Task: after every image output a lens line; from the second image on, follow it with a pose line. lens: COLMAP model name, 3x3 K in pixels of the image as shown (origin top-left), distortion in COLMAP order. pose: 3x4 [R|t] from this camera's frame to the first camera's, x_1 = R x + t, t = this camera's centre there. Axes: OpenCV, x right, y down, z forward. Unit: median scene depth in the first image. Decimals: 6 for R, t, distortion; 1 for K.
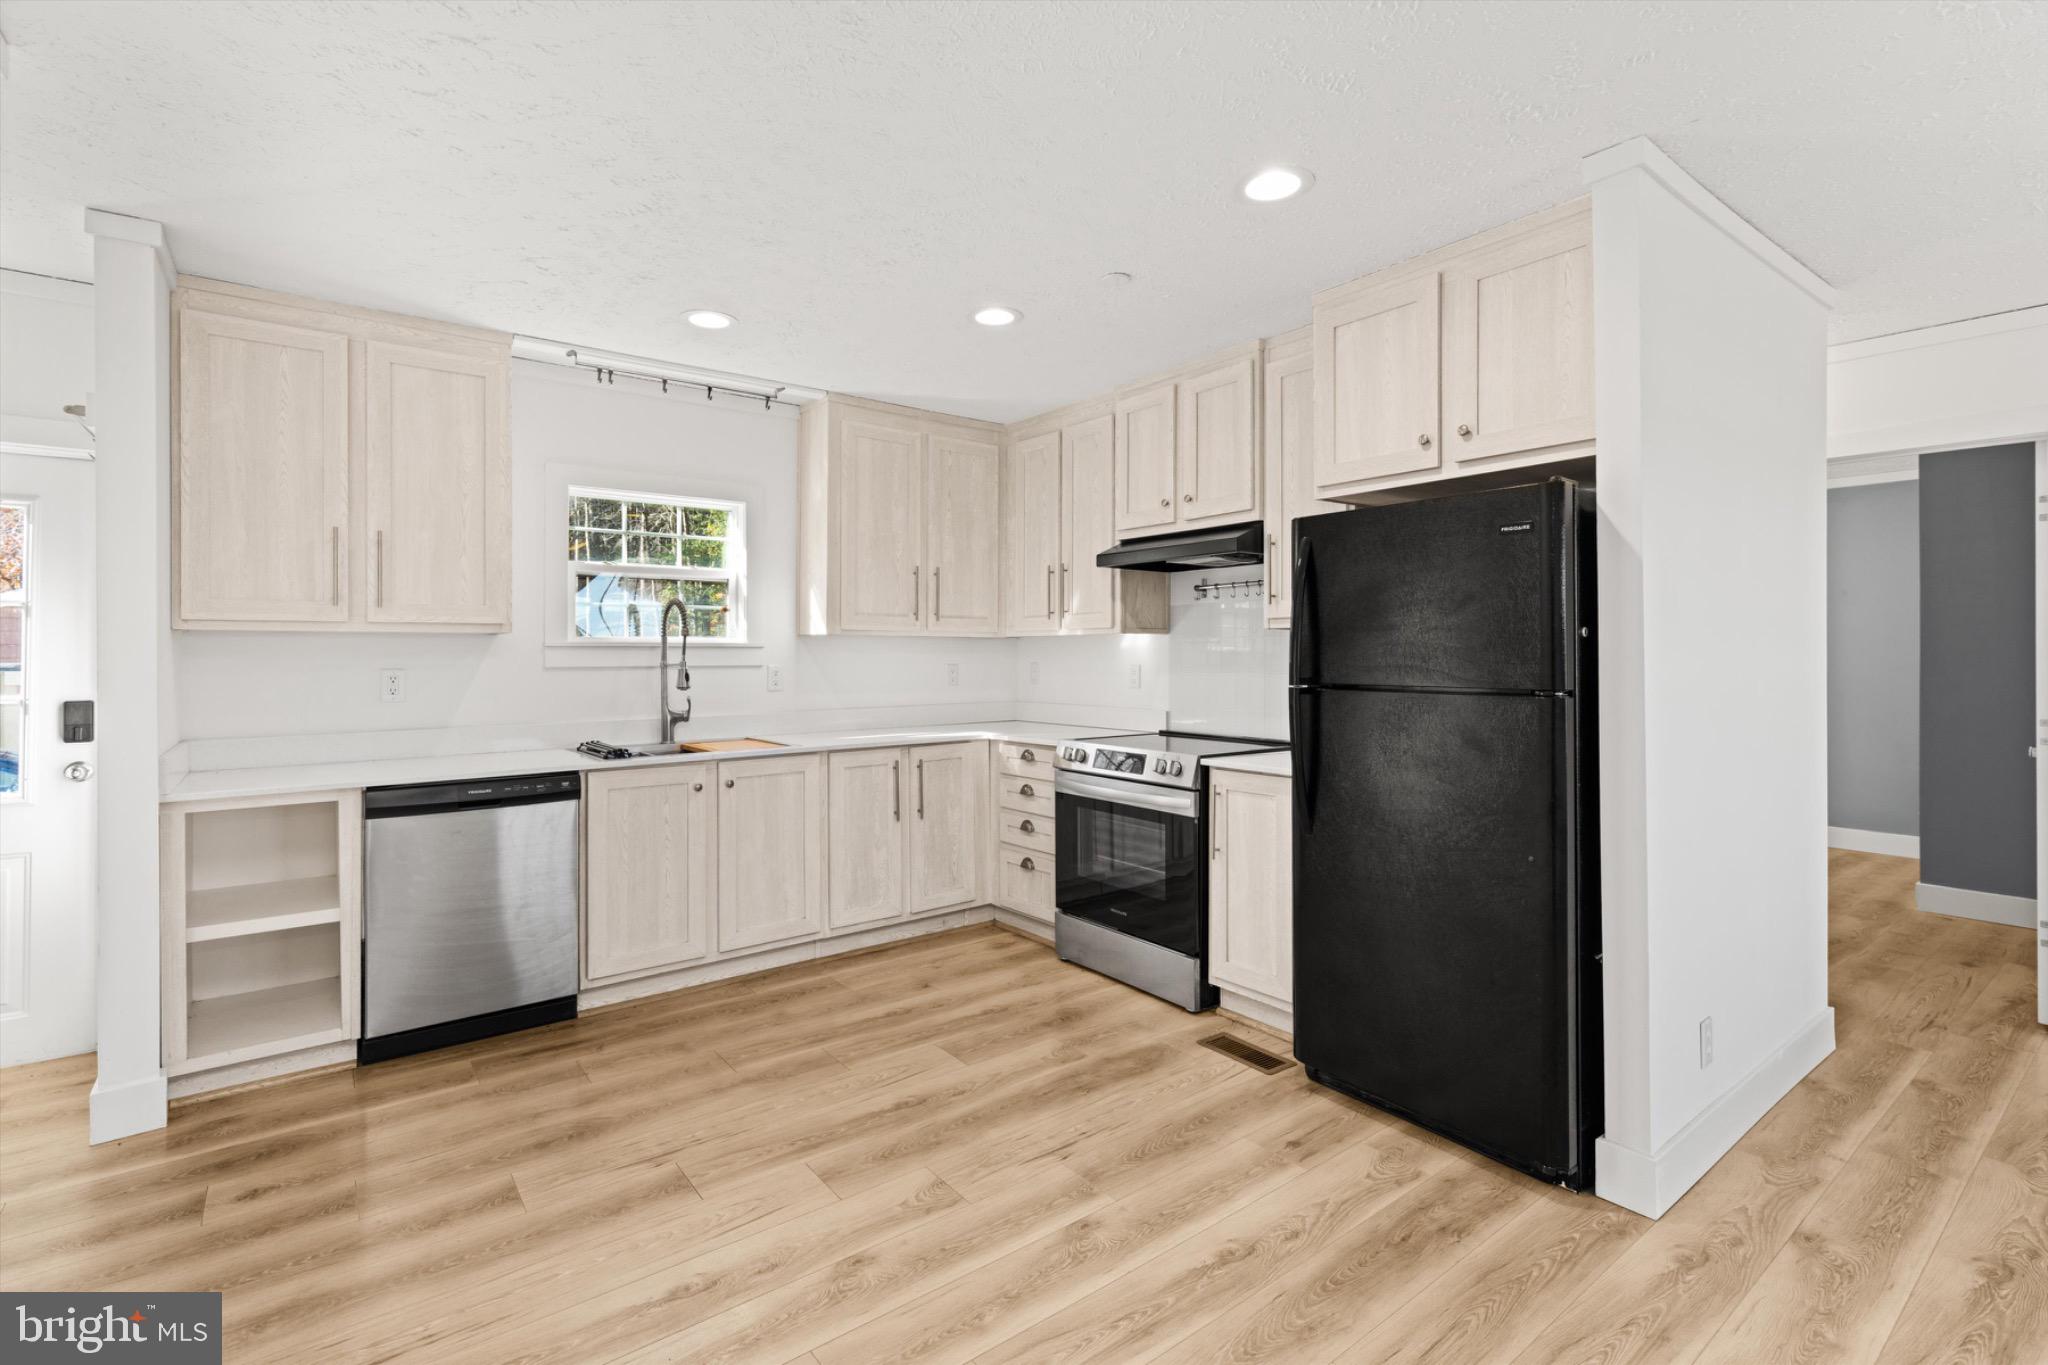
lens RADIAL K [[927.8, 0, 1018.0], [0, 927.8, 651.5], [0, 0, 1]] dist [0.002870, -0.000332]
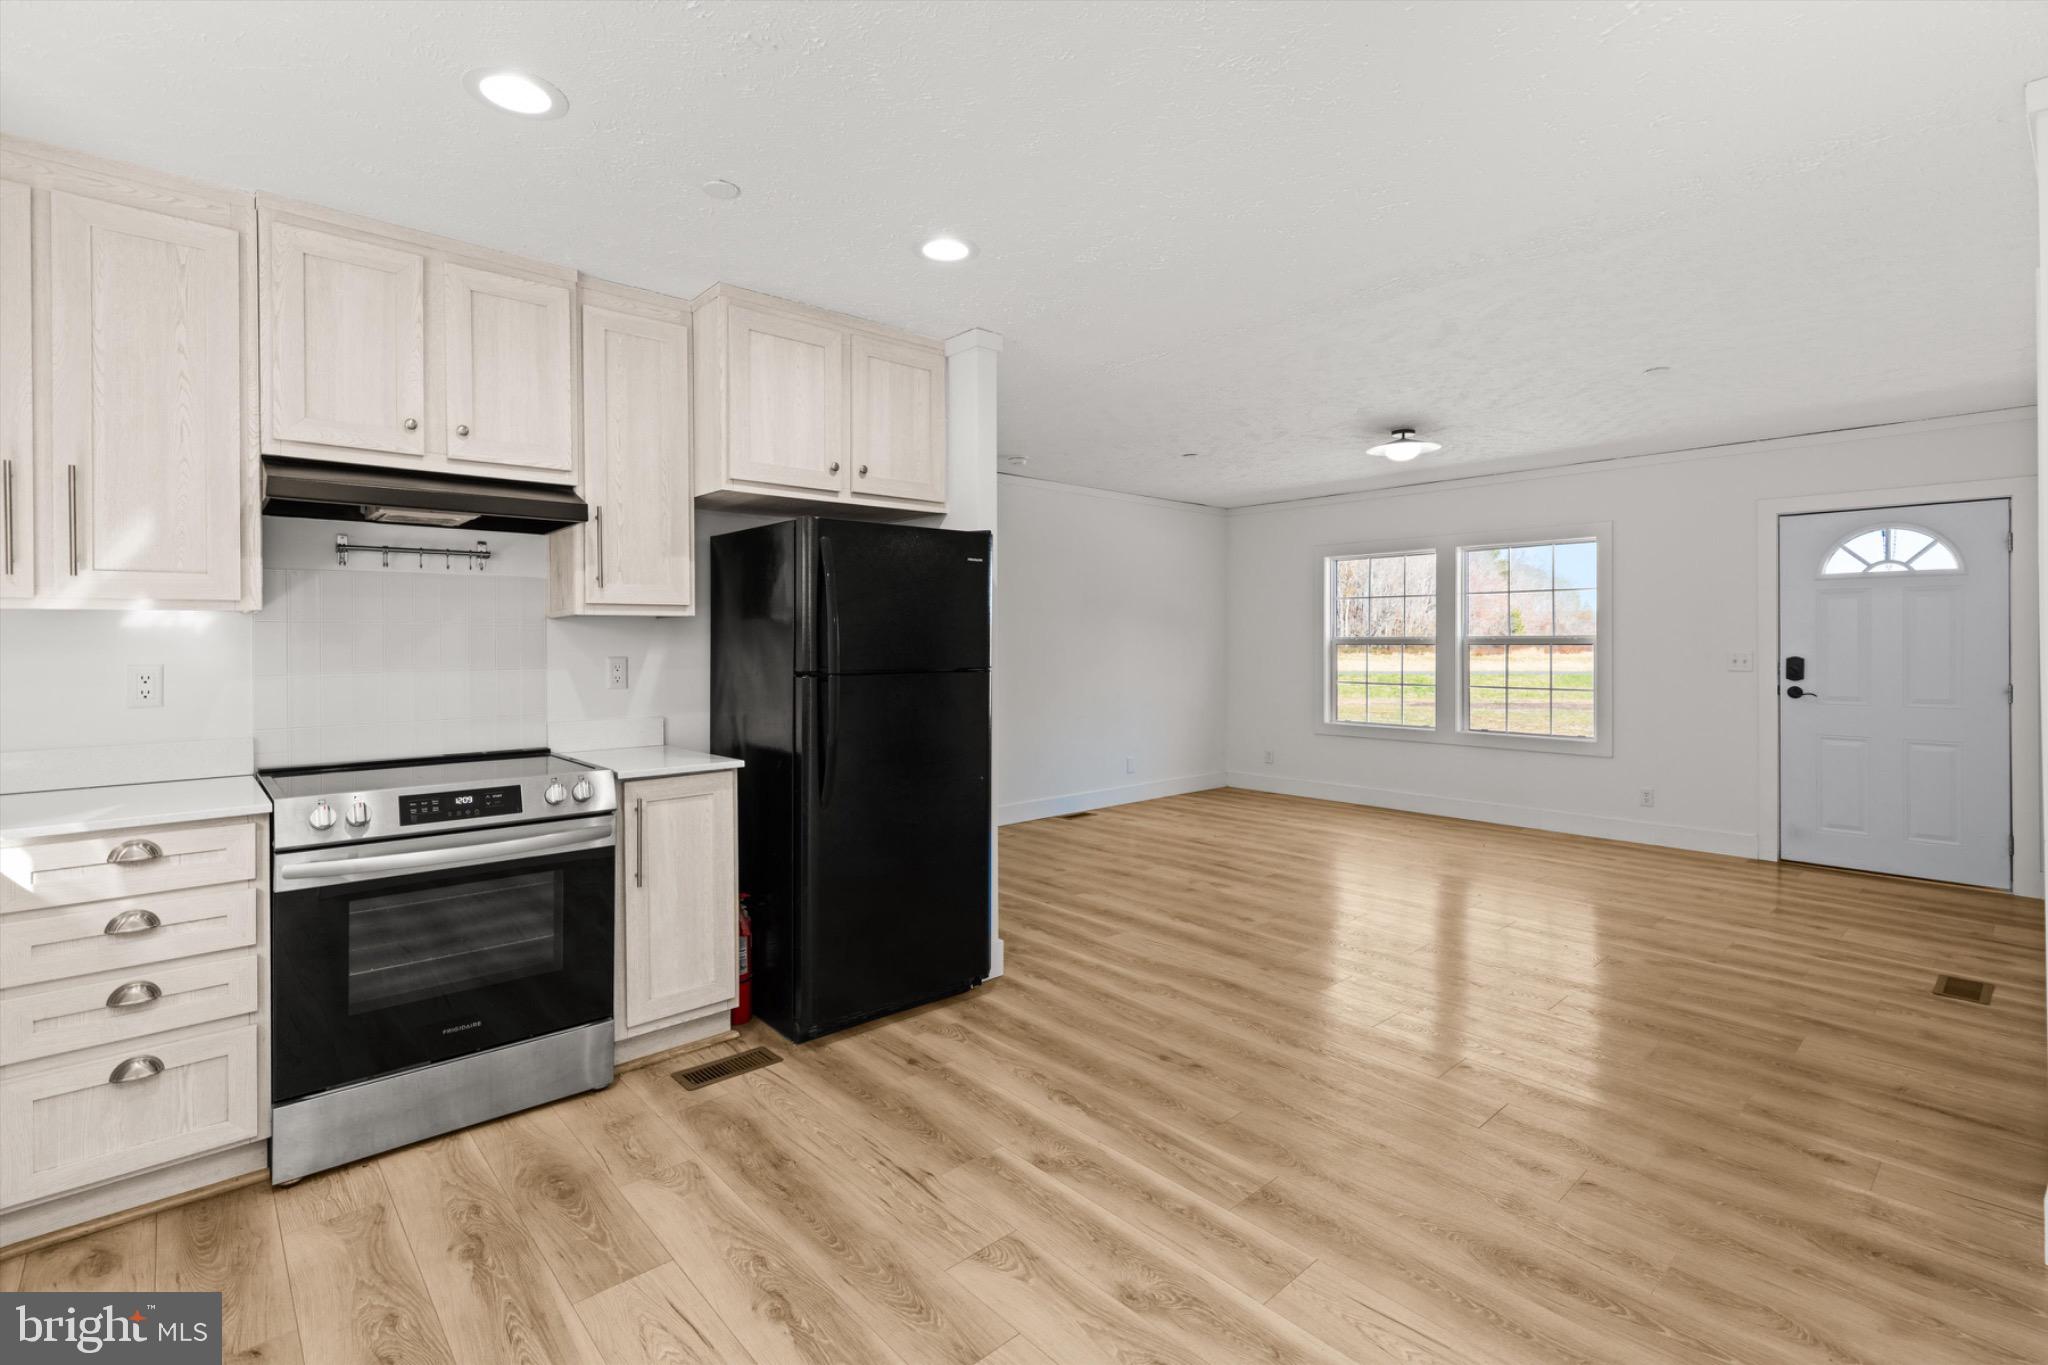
lens RADIAL K [[927.8, 0, 1018.0], [0, 927.8, 651.5], [0, 0, 1]] dist [0.002870, -0.000332]
pose [[-0.074332, -0.009583, 0.997187, -0.791246], [0.000083, 0.999954, 0.009616, 0.000254], [-0.997234, 0.000797, -0.074328, 0.859699]]
